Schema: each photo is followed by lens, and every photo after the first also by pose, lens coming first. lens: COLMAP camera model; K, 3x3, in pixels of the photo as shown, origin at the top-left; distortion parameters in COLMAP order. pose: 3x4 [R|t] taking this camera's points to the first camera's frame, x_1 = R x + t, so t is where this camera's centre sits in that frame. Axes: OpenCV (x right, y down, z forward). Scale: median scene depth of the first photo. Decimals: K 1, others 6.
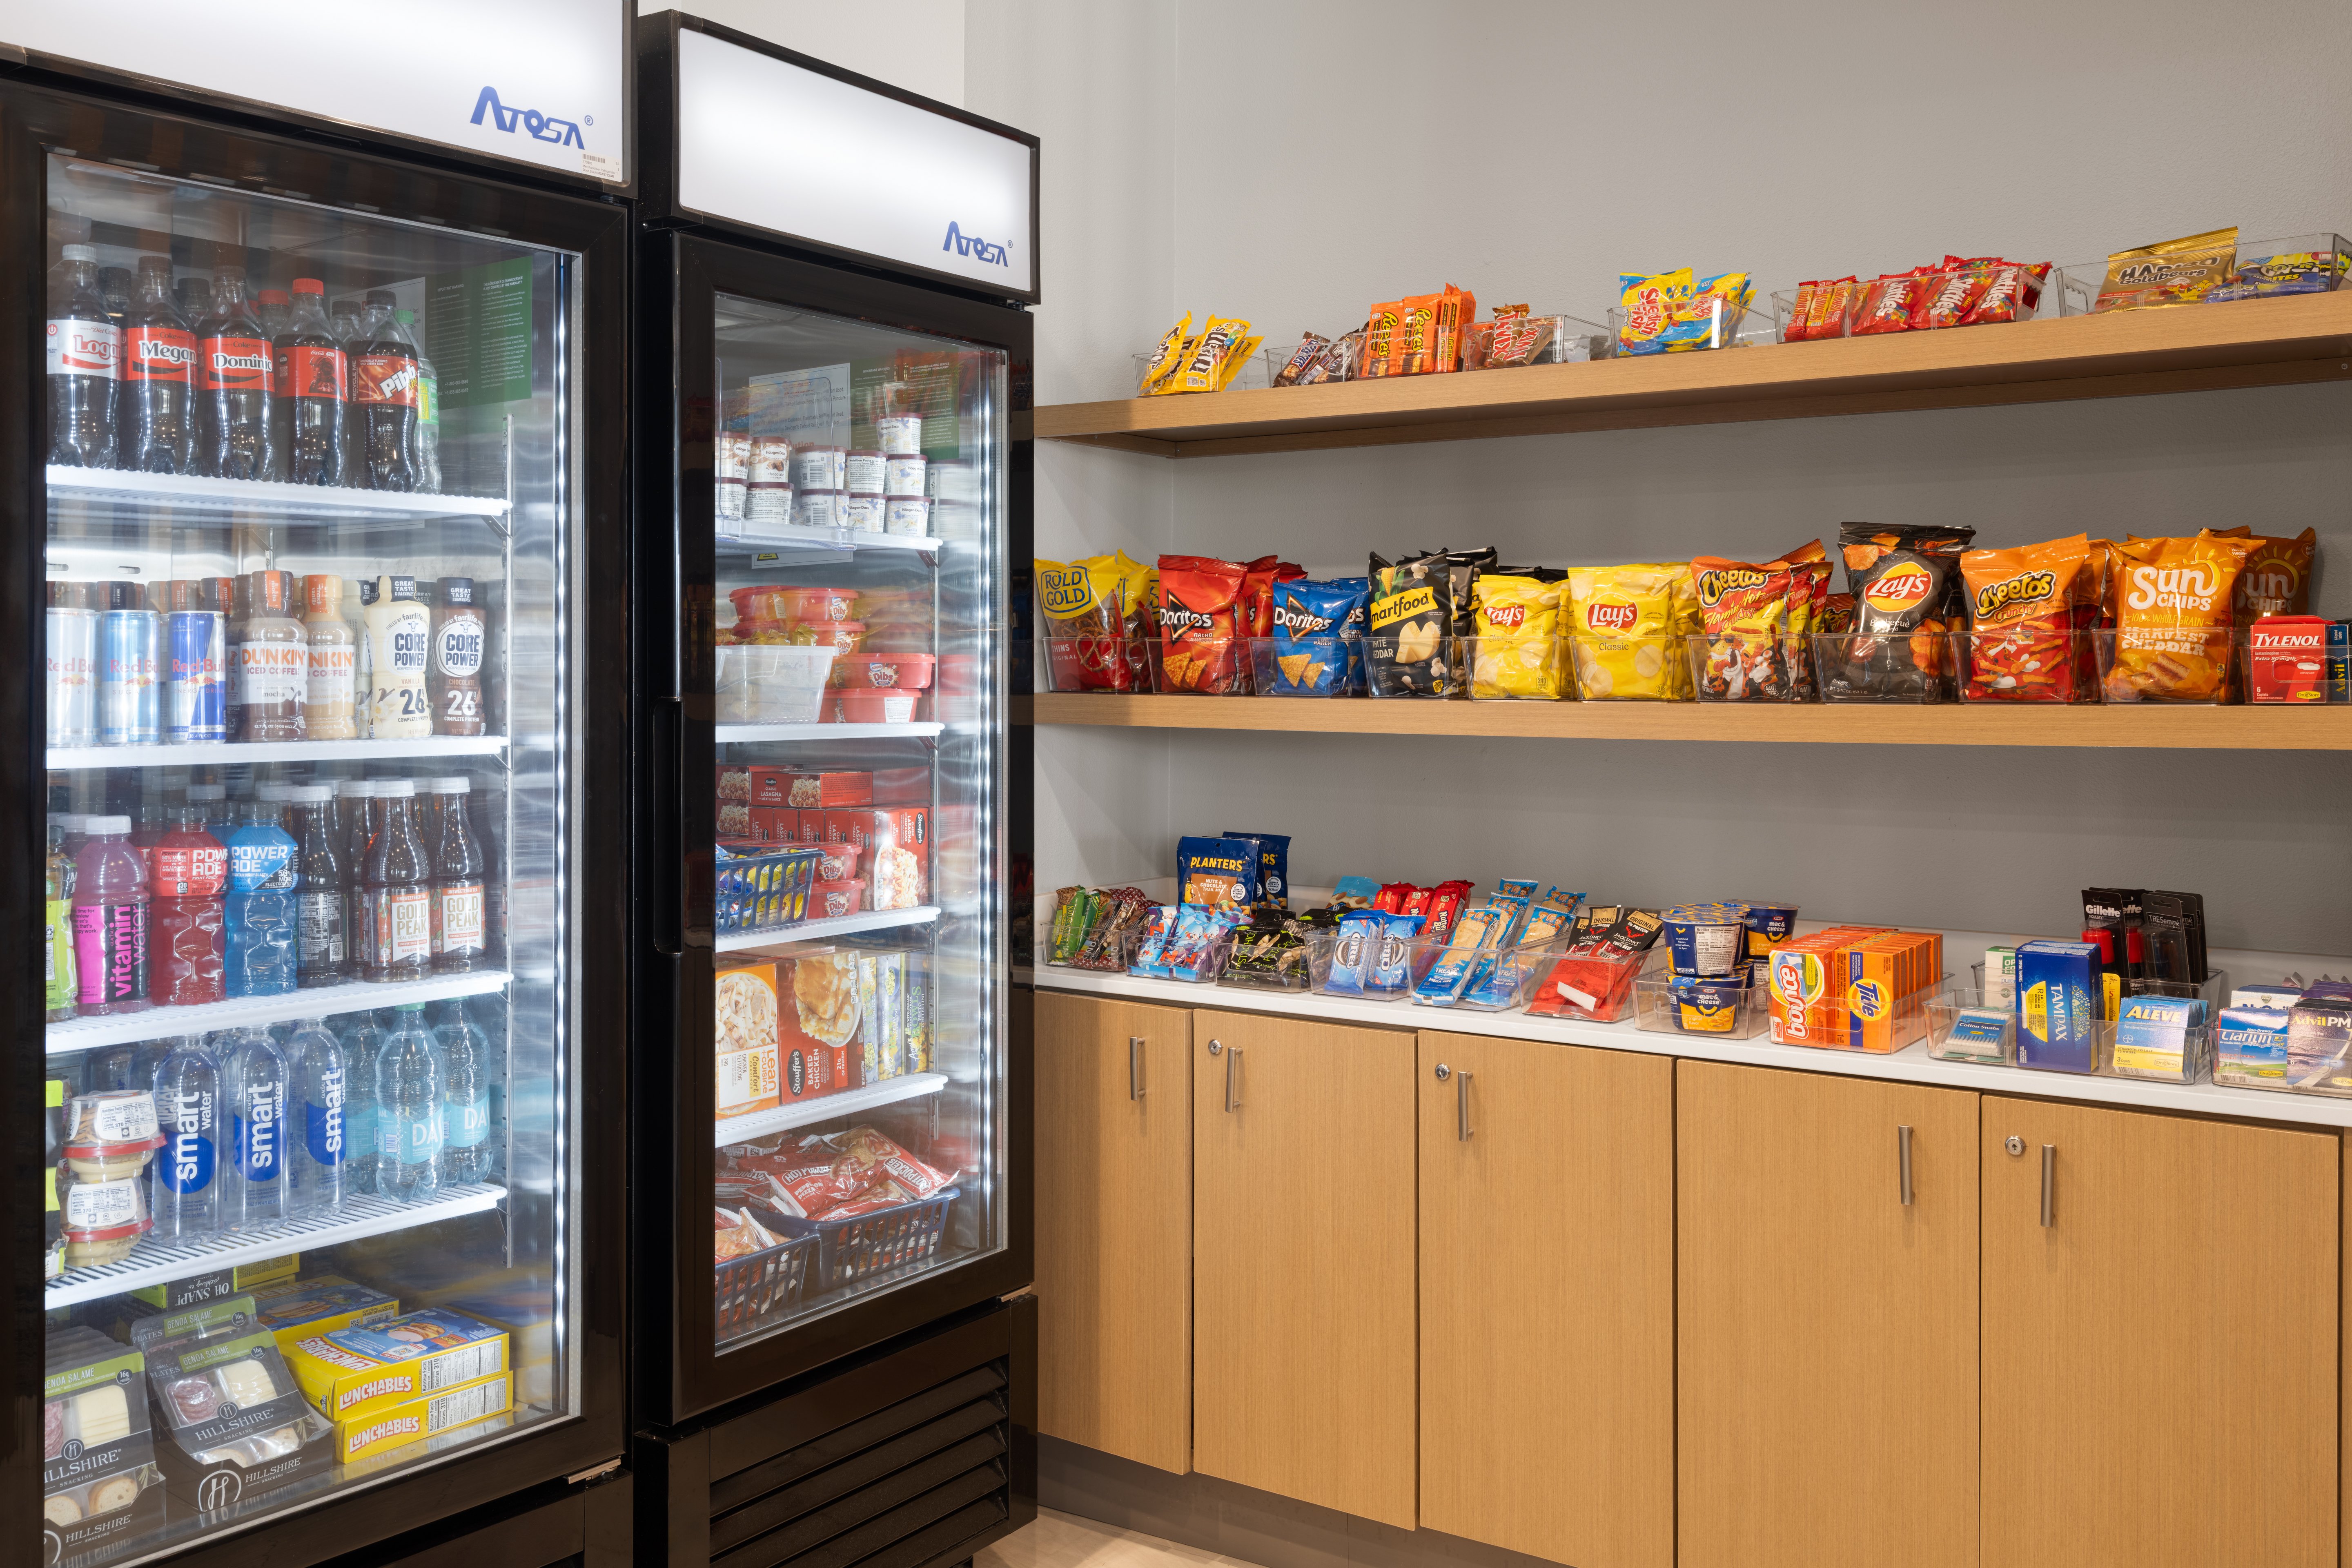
lens RADIAL K [[2067.5, 0, 1174.9], [0, 2067.5, 698.2], [0, 0, 1]] dist [0.000282, -0.001792]
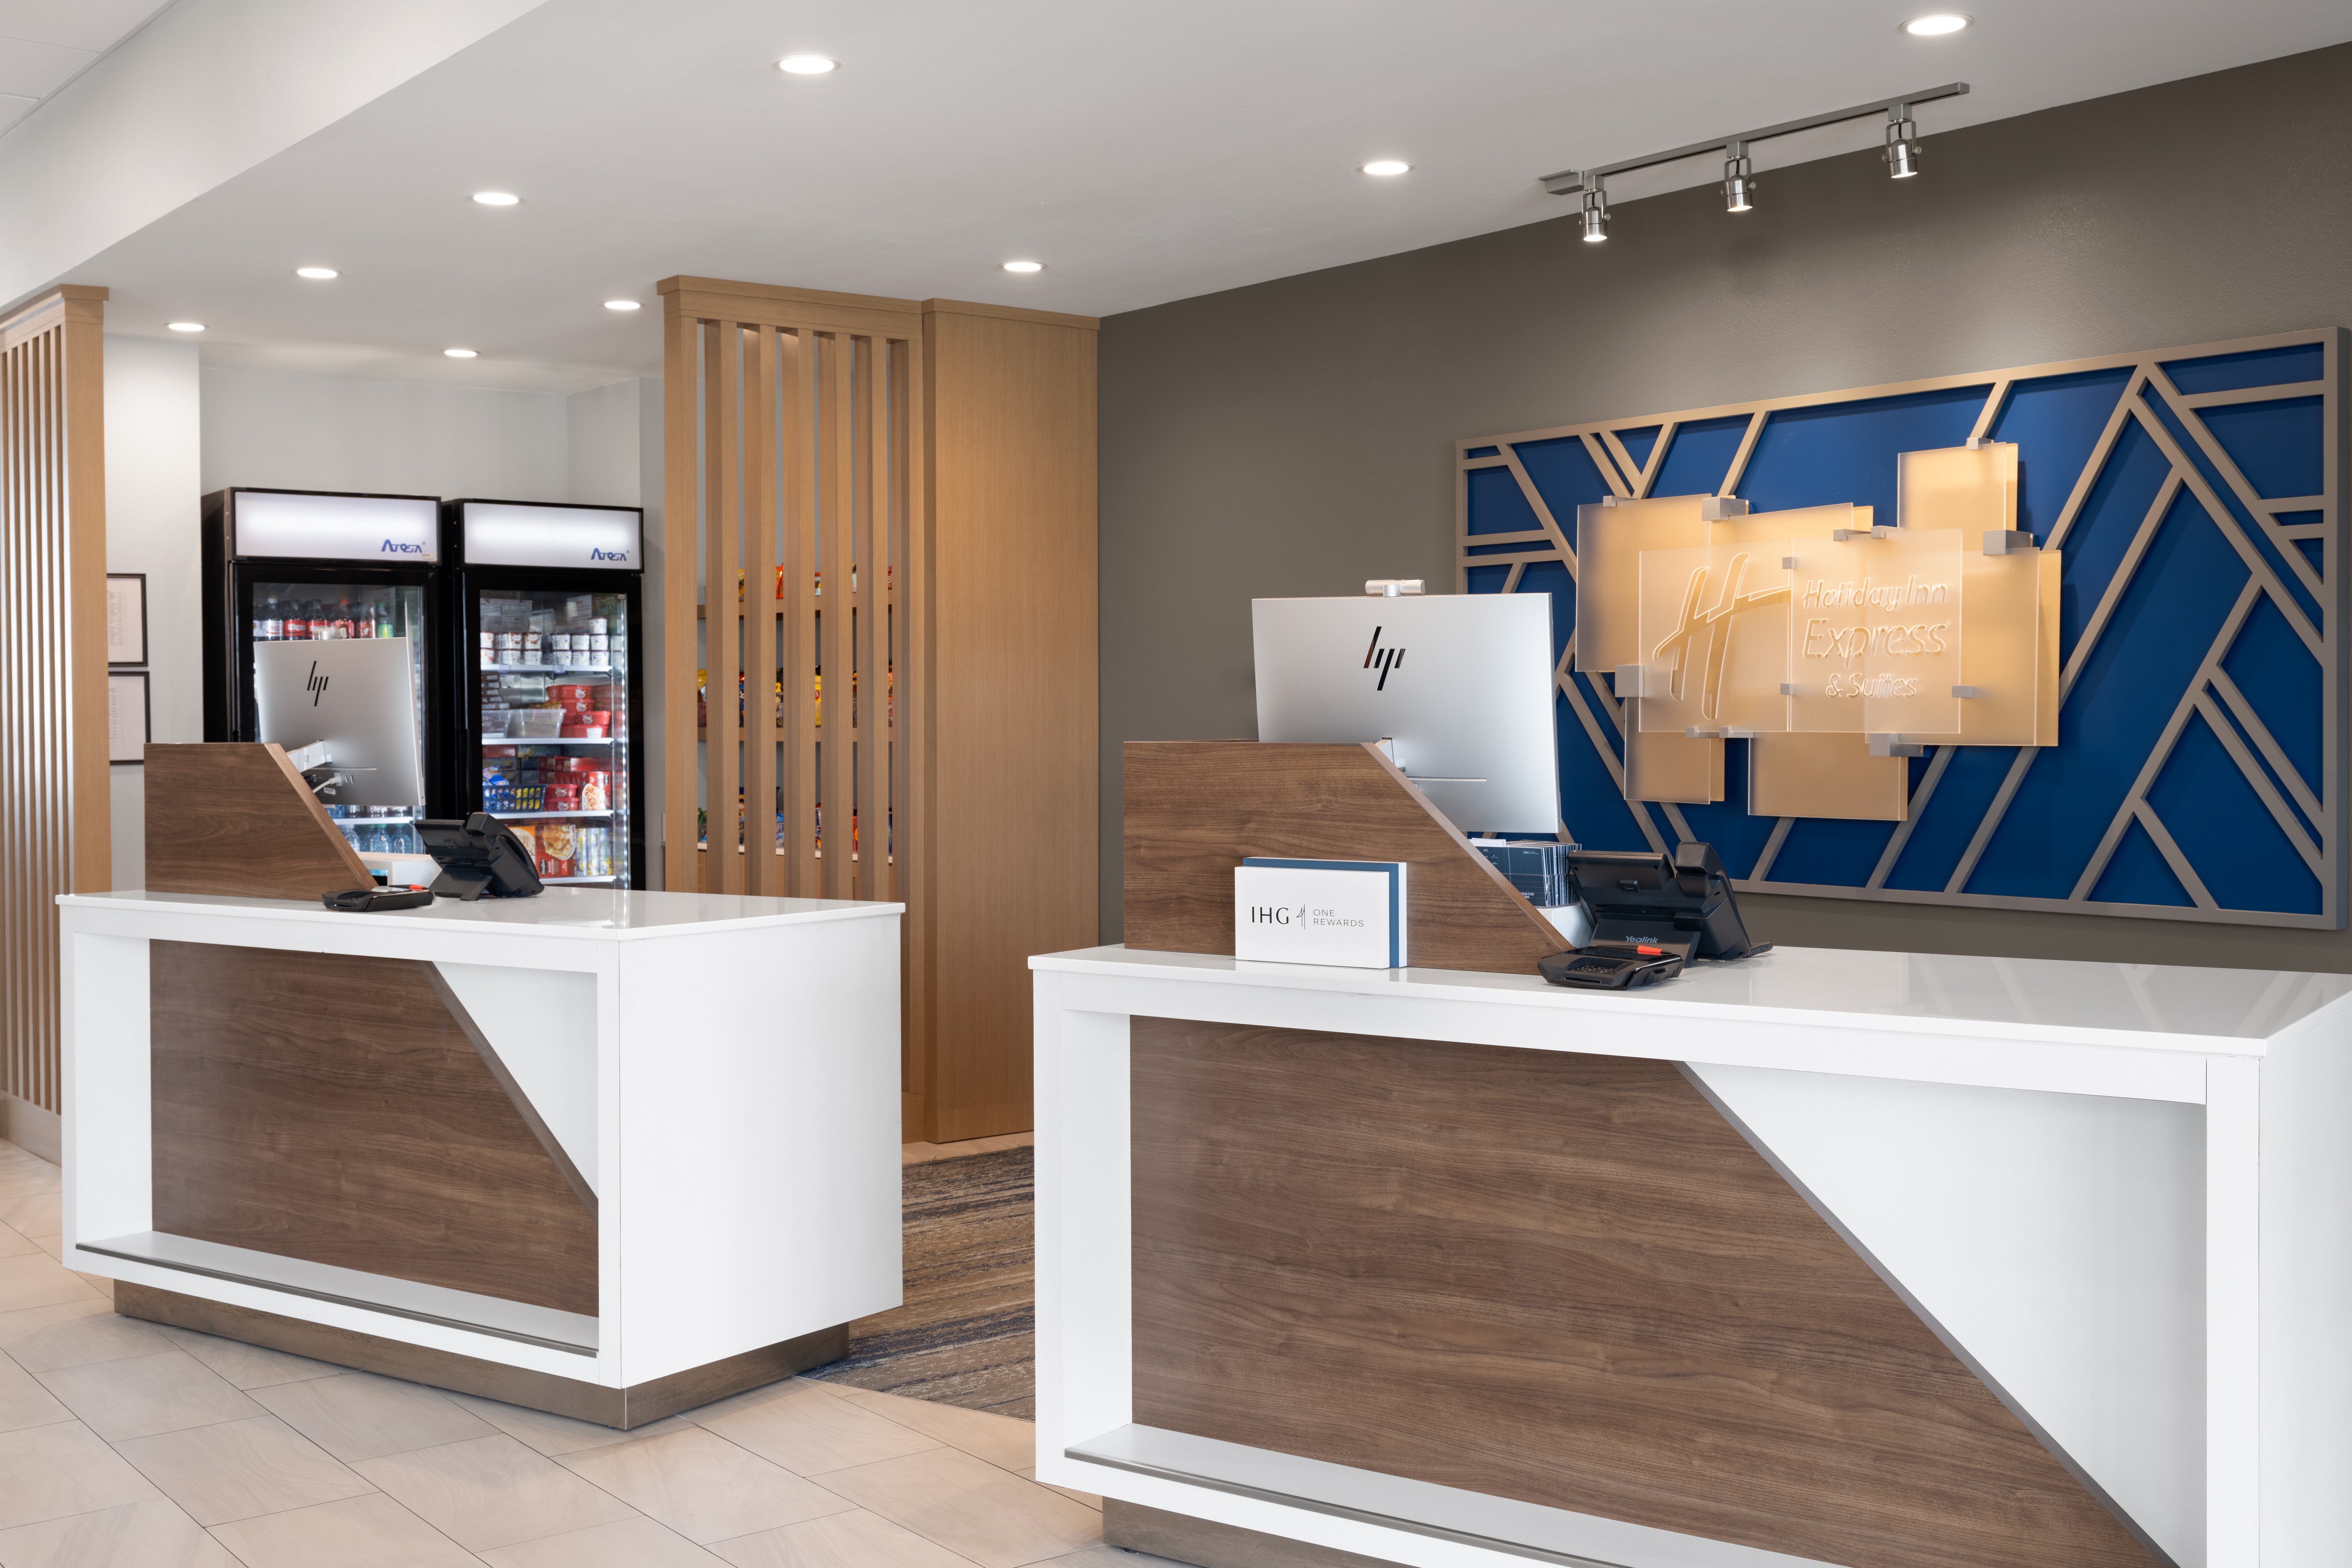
lens RADIAL K [[2433.6, 0, 1176.0], [0, 2433.6, 784.0], [0, 0, 1]] dist [0.004932, 0.013029]
pose [[0.950619, 0.000706, -0.310359, 1.530079], [0.004976, 0.999834, 0.017516, 0.020088], [0.310320, -0.018196, 0.950458, -1.697720]]
